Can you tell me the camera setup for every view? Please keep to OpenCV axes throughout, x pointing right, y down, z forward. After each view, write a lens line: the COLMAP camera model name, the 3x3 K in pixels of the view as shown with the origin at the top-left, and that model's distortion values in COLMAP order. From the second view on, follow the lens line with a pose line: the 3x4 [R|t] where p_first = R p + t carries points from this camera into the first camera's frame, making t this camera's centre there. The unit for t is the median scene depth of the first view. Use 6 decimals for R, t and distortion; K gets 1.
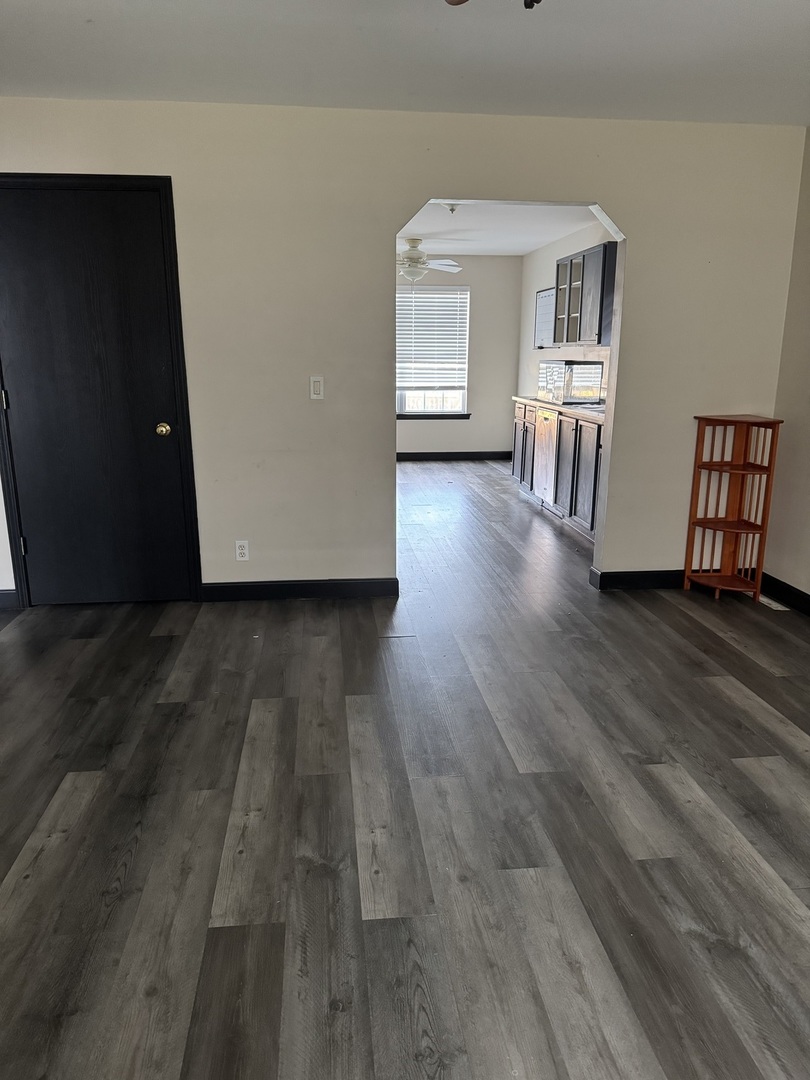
lens RADIAL K [[753.5, 0, 409.8], [0, 753.5, 538.3], [0, 0, 1]] dist [0.103360, -0.155466]
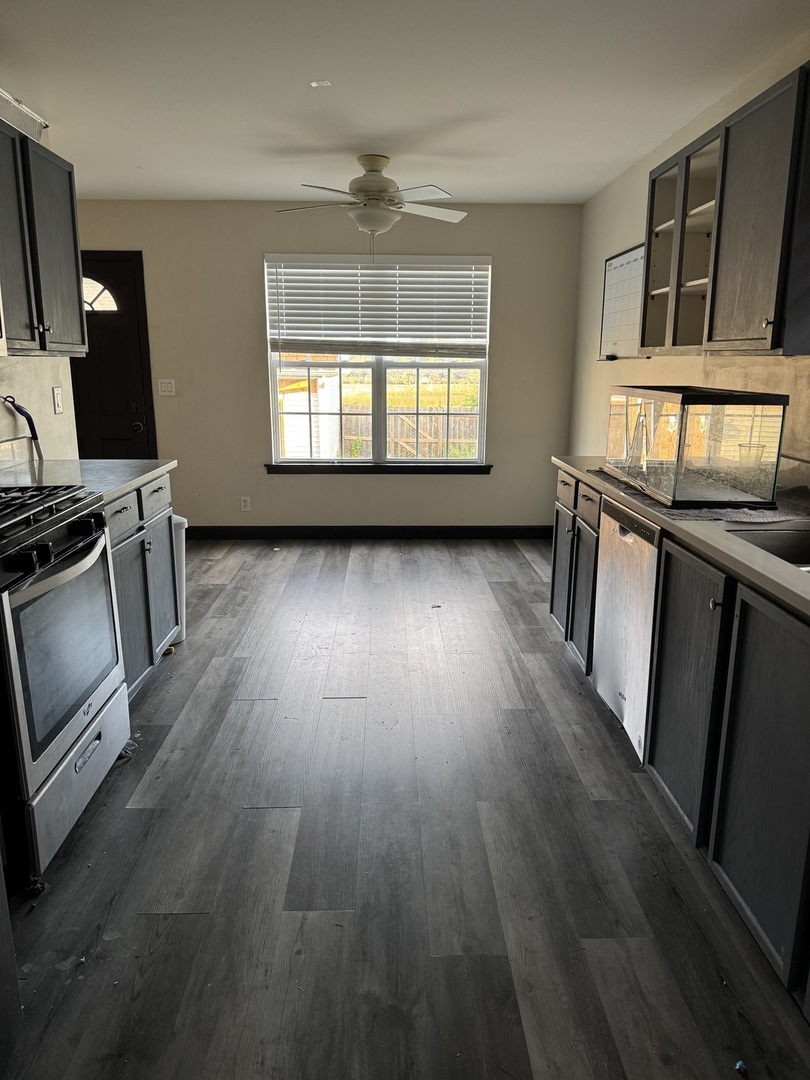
lens RADIAL K [[753.5, 0, 409.8], [0, 753.5, 538.3], [0, 0, 1]] dist [0.103360, -0.155466]
pose [[0.996750, 0.017232, -0.078689, 0.085067], [-0.018209, 0.999766, -0.011712, -0.129954], [0.078469, 0.013107, 0.996830, 0.515466]]
